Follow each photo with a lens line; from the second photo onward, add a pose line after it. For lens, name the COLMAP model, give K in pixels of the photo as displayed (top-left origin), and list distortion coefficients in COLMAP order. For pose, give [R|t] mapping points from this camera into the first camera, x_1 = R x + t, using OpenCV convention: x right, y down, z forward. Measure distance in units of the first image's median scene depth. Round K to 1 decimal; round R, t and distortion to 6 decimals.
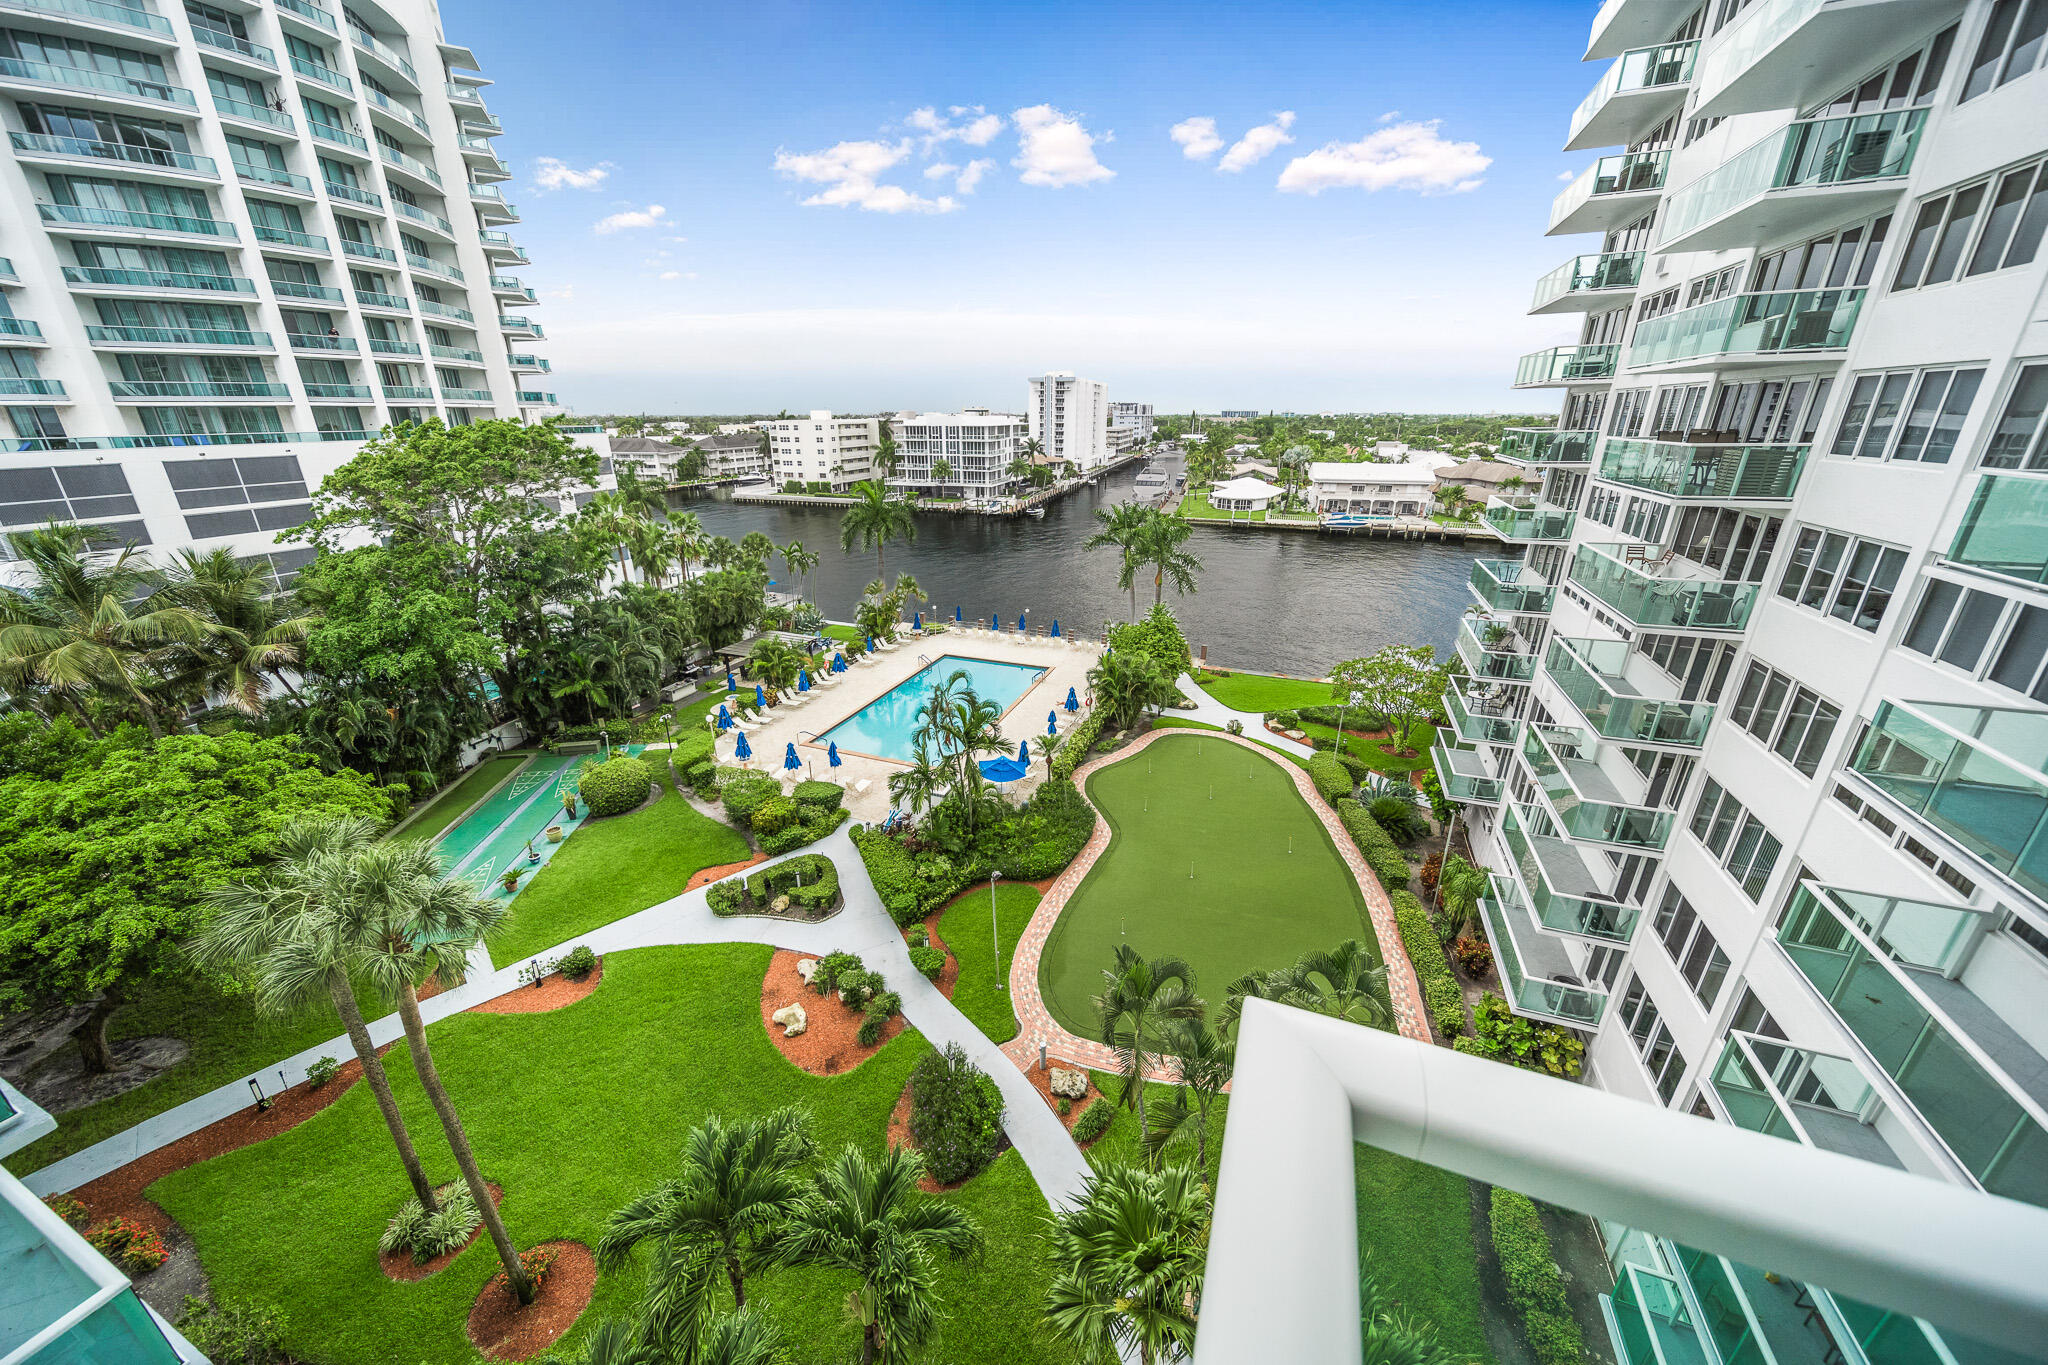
lens RADIAL K [[723.1, 0, 1023.4], [0, 723.1, 687.6], [0, 0, 1]] dist [-0.003040, -0.000550]
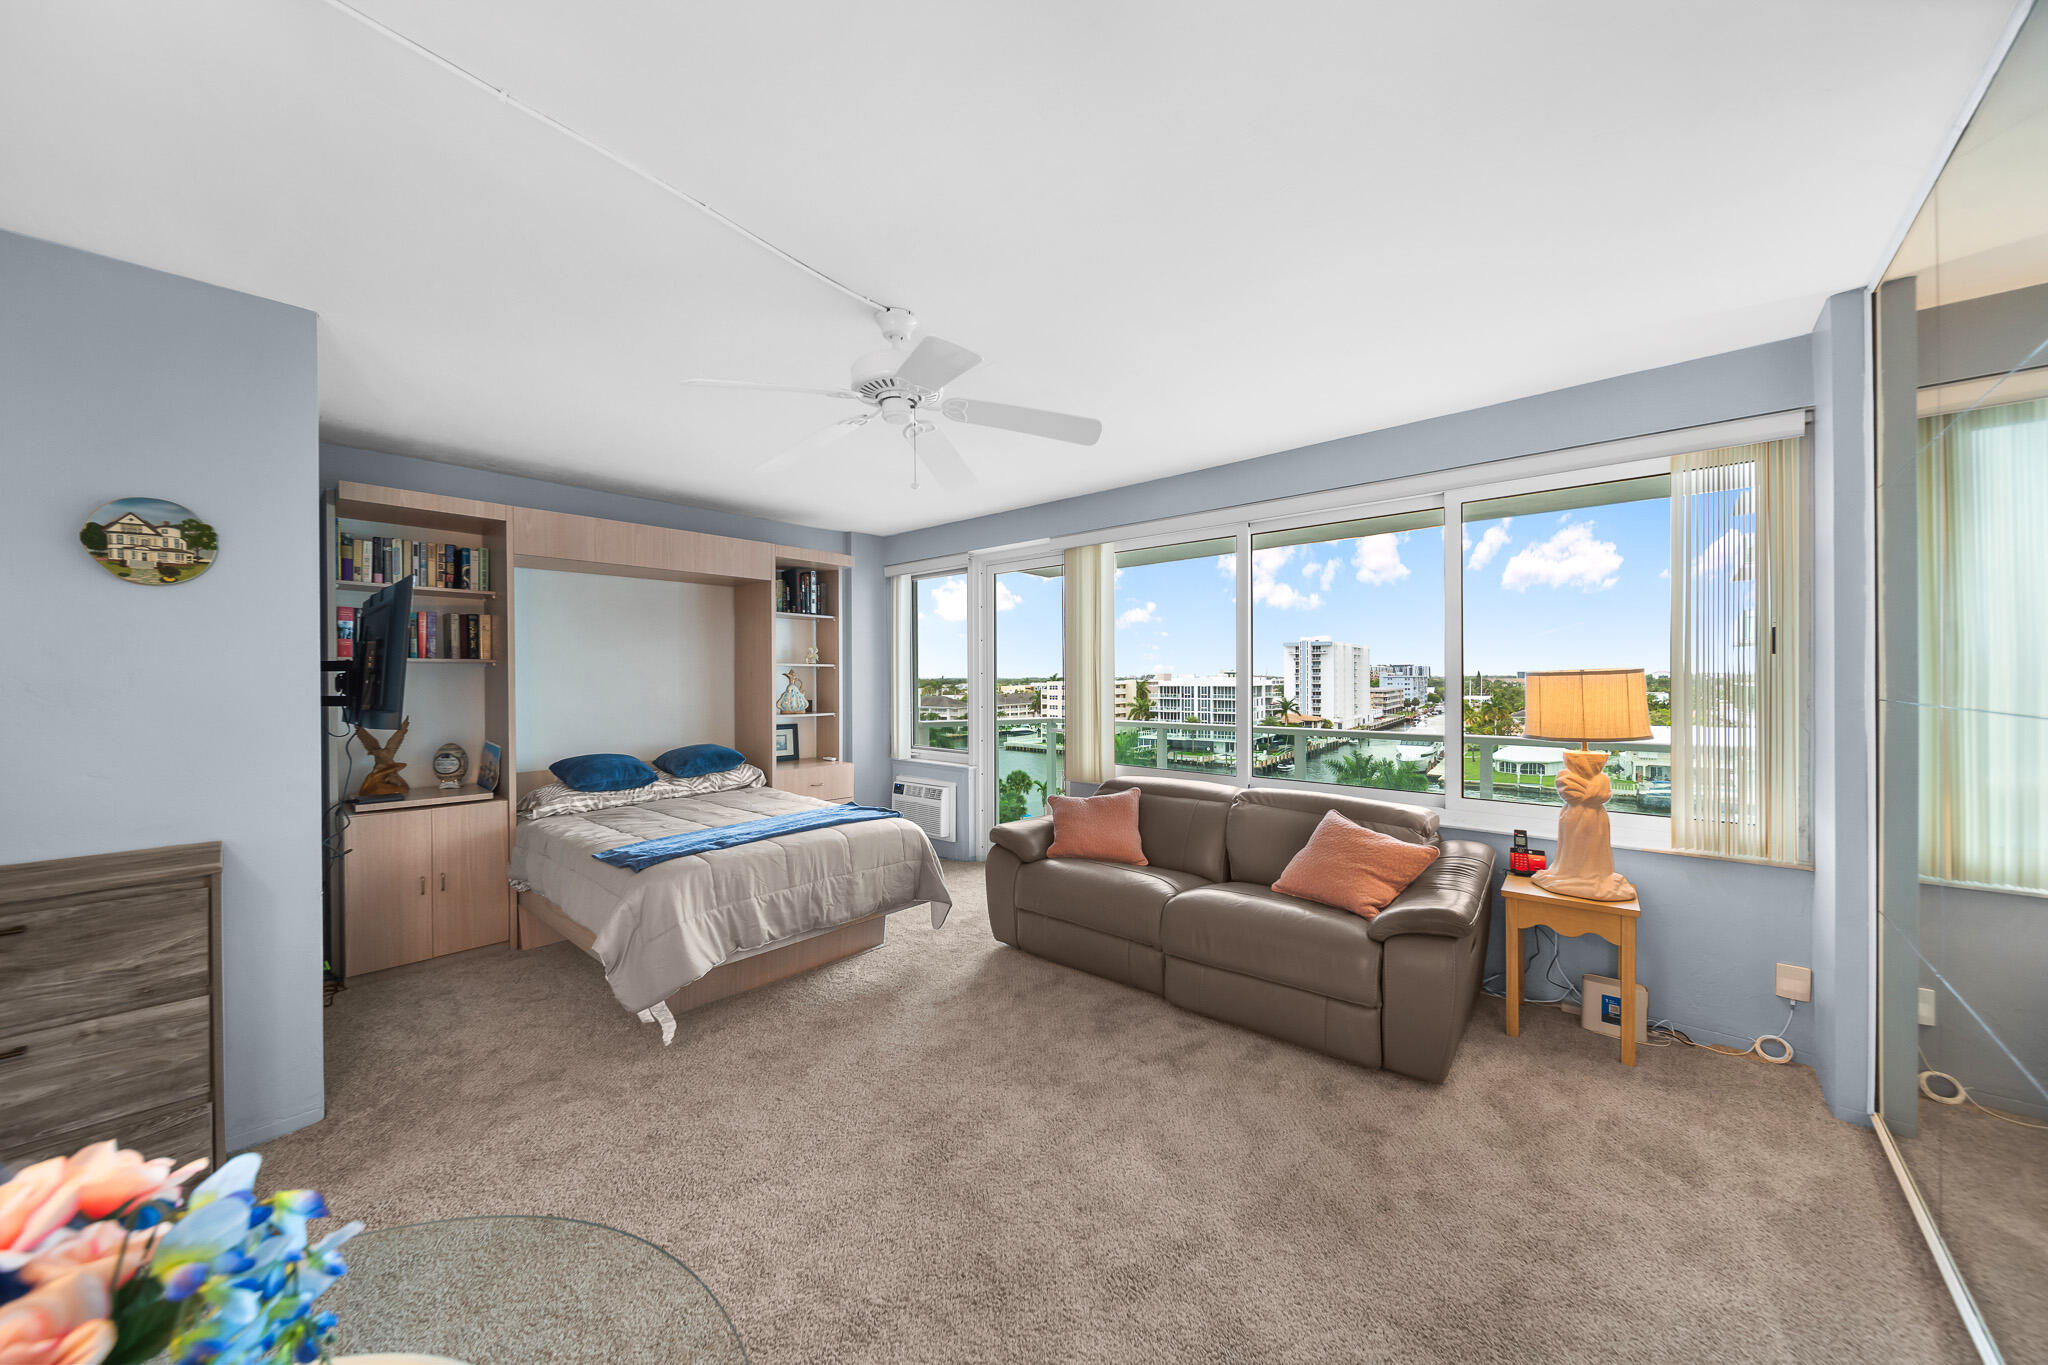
lens RADIAL K [[713.1, 0, 1017.1], [0, 713.1, 683.1], [0, 0, 1]] dist [-0.002377, -0.000392]
pose [[0.937811, -0.001537, -0.347143, 0.044932], [-0.118435, 0.938577, -0.324108, 0.046181], [0.326319, 0.345066, 0.880026, -0.113456]]
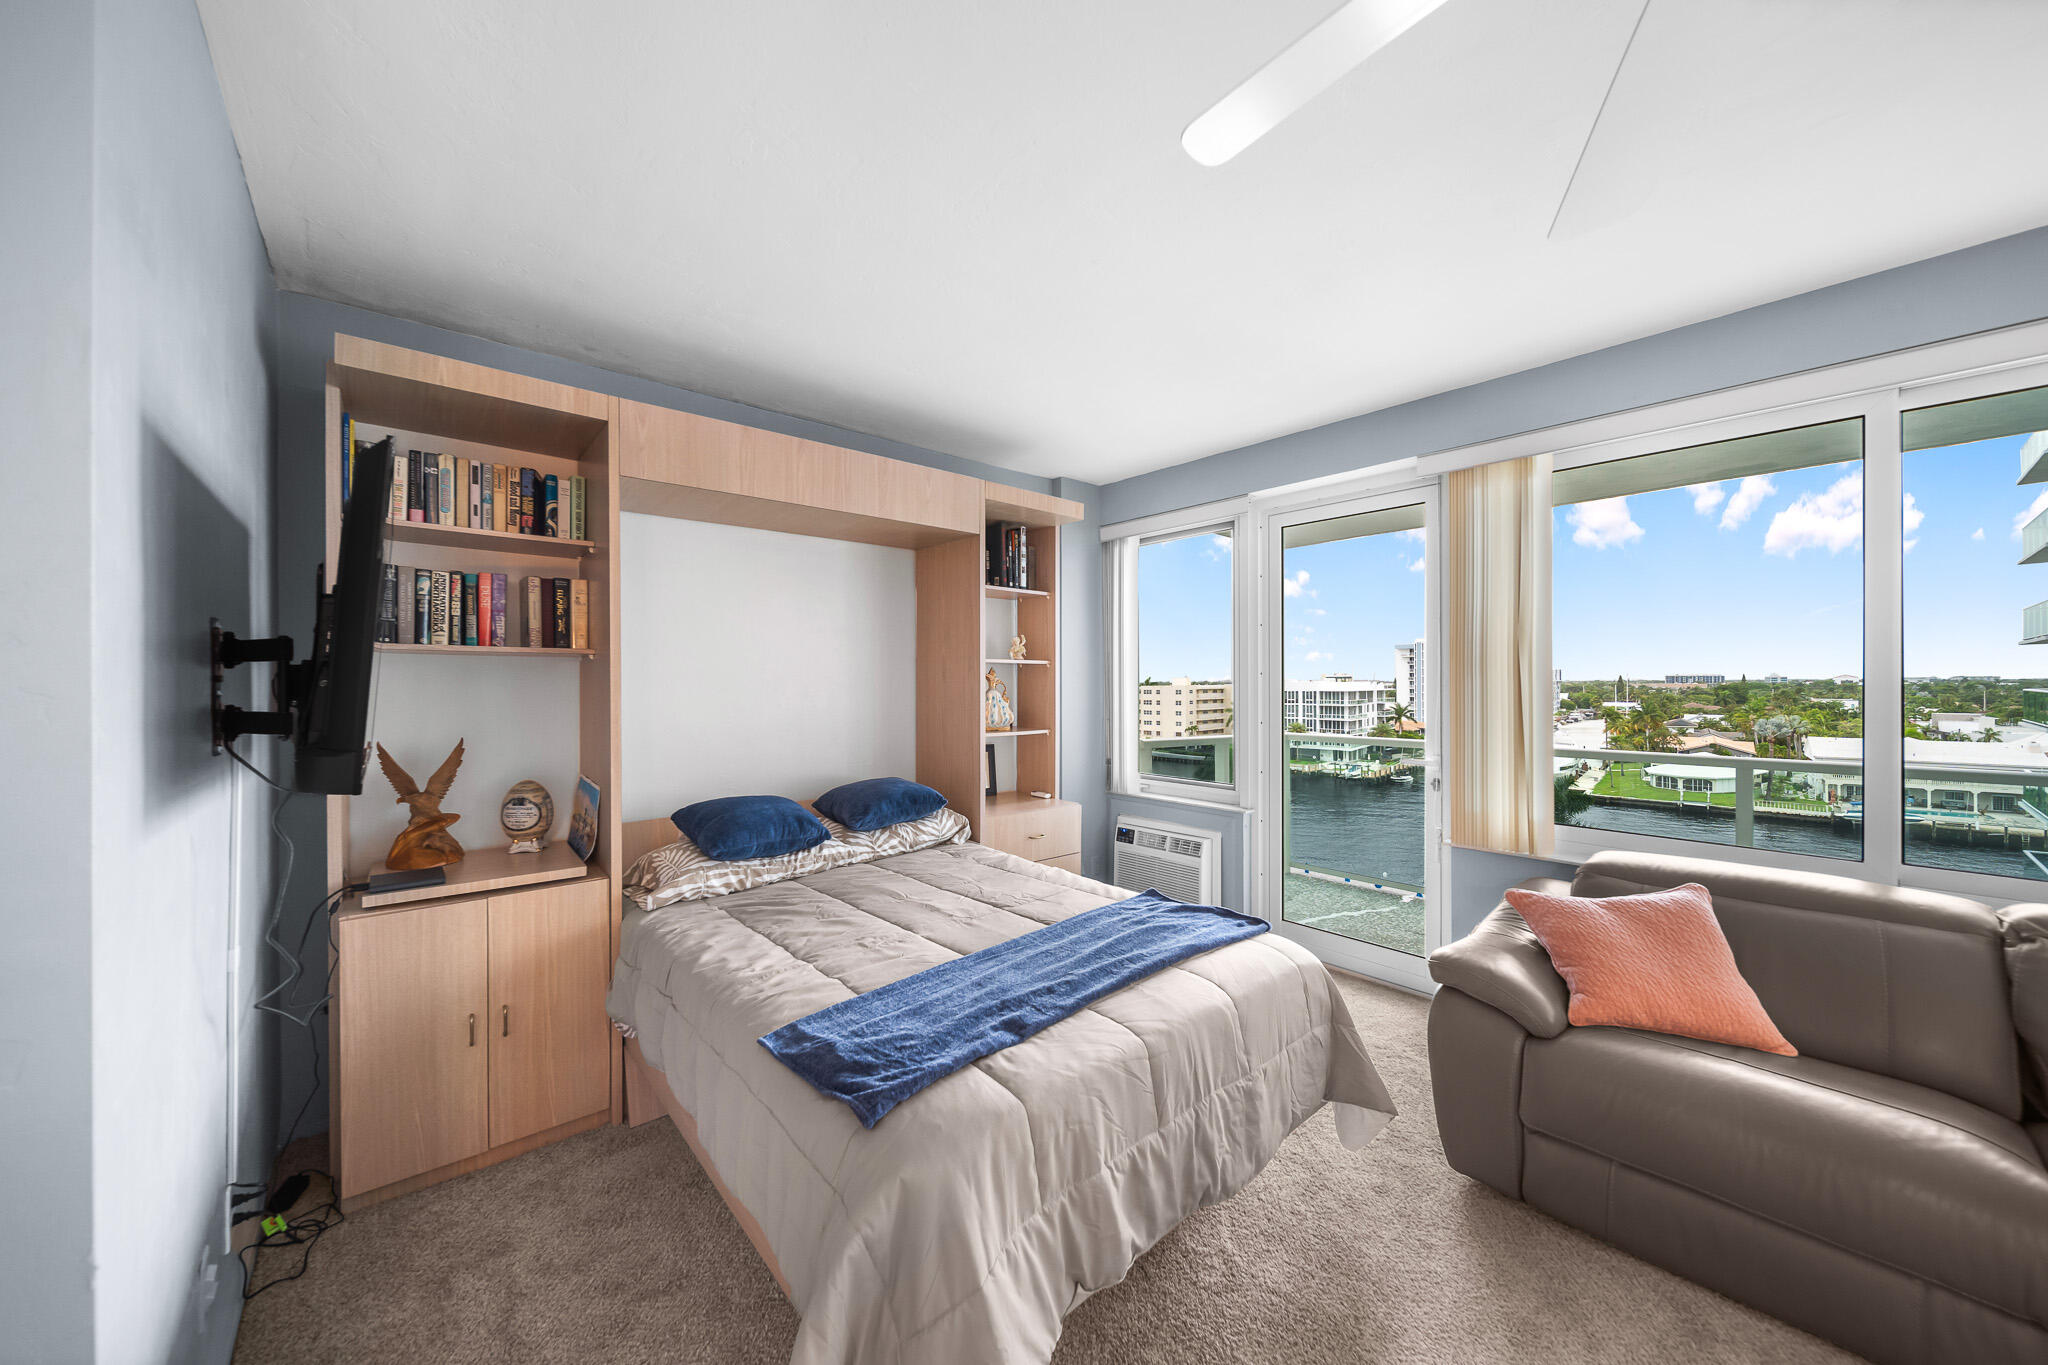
lens RADIAL K [[719.6, 0, 1018.5], [0, 719.6, 683.2], [0, 0, 1]] dist [0.000597, -0.002761]
pose [[0.887868, -0.002528, -0.460091, 0.018044], [-0.159152, 0.936567, -0.312272, 0.039499], [0.431696, 0.350481, 0.831145, -0.095389]]
